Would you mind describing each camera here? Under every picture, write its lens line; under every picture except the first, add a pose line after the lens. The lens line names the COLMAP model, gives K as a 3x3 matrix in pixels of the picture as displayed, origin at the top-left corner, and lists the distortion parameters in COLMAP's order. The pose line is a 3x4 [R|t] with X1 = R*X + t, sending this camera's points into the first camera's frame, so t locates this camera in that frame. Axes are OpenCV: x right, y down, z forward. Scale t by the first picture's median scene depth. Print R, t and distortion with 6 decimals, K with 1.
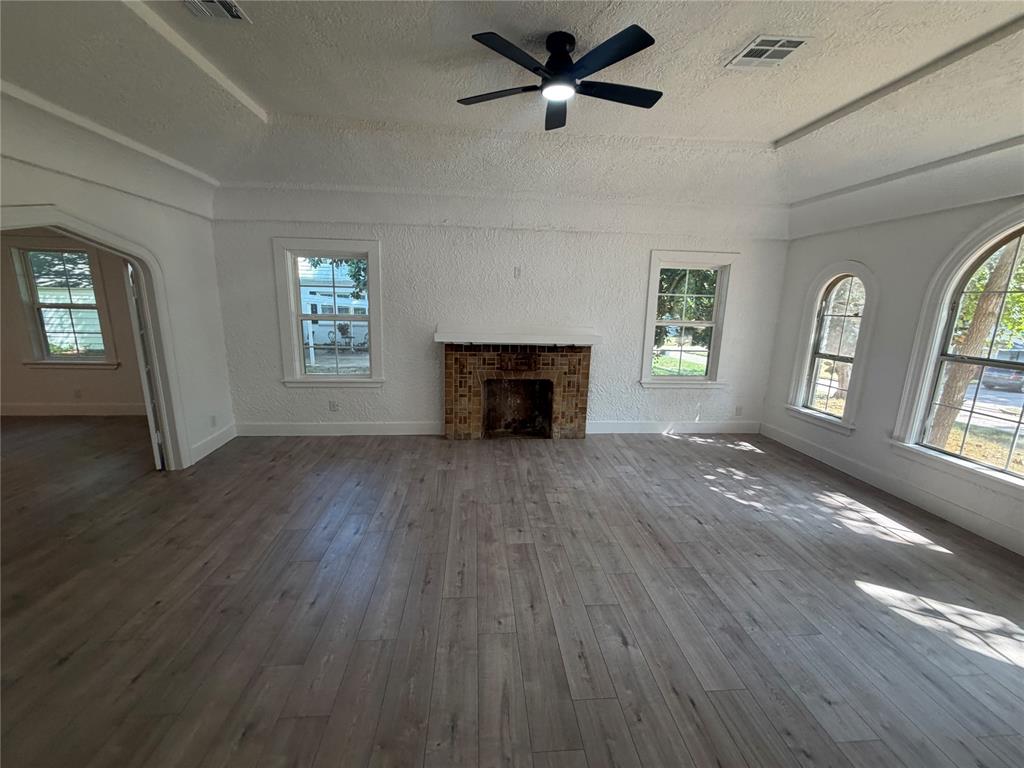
lens RADIAL K [[406.7, 0, 514.7], [0, 406.7, 387.5], [0, 0, 1]] dist [0.002804, 0.000113]
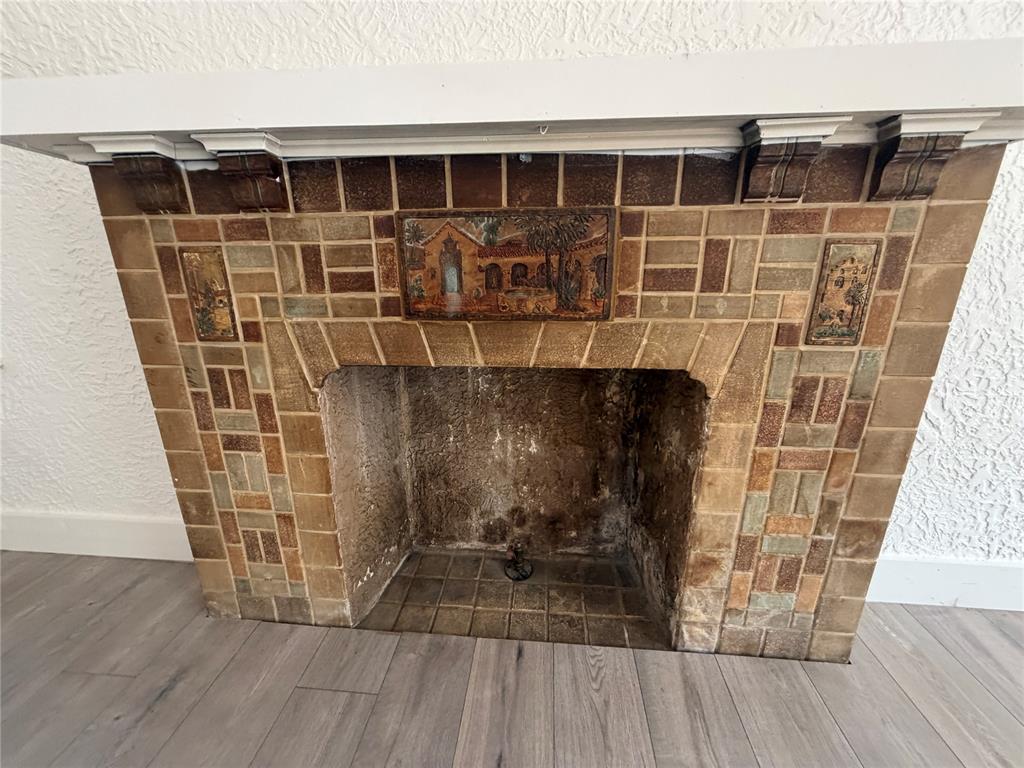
lens RADIAL K [[406.7, 0, 512.6], [0, 406.7, 386.4], [0, 0, 1]] dist [0.002804, 0.000113]
pose [[0.983090, 0.024317, -0.181499, 0.045255], [-0.008876, 0.996306, 0.085409, -0.027530], [0.182906, -0.082354, 0.979675, 0.828279]]
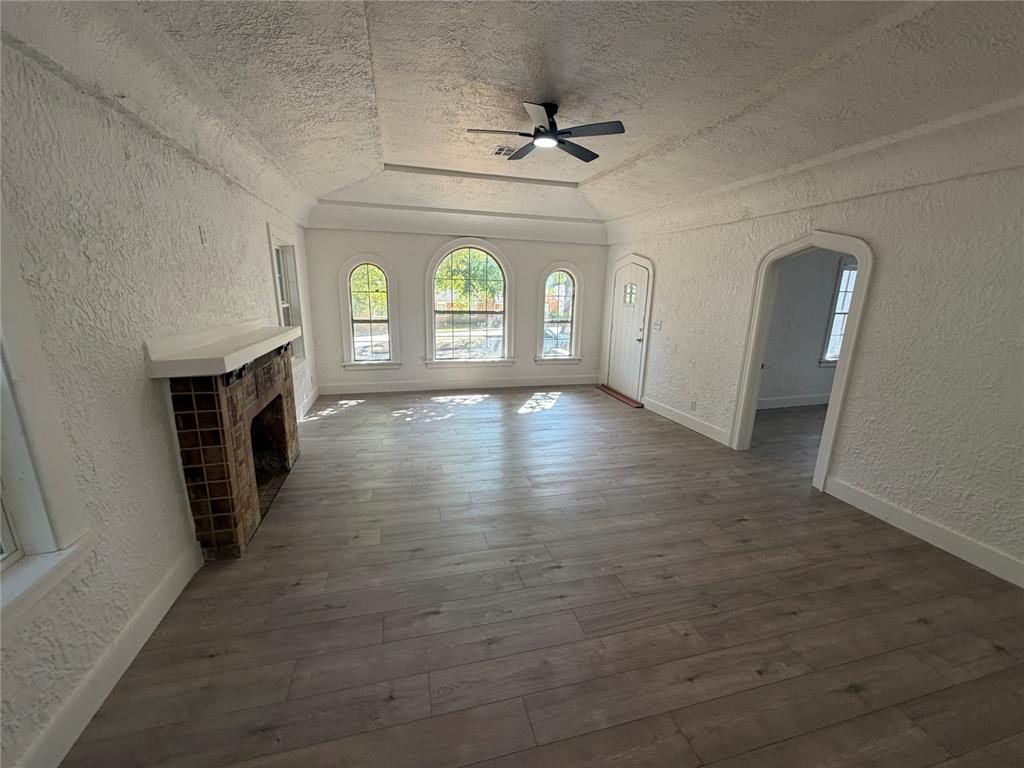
lens RADIAL K [[406.7, 0, 508.6], [0, 406.7, 386.4], [0, 0, 1]] dist [0.002804, 0.000113]
pose [[-0.166837, -0.253228, 0.952912, -0.709614], [0.182322, 0.941867, 0.282214, -0.168968], [-0.968981, 0.220820, -0.110969, 0.725354]]
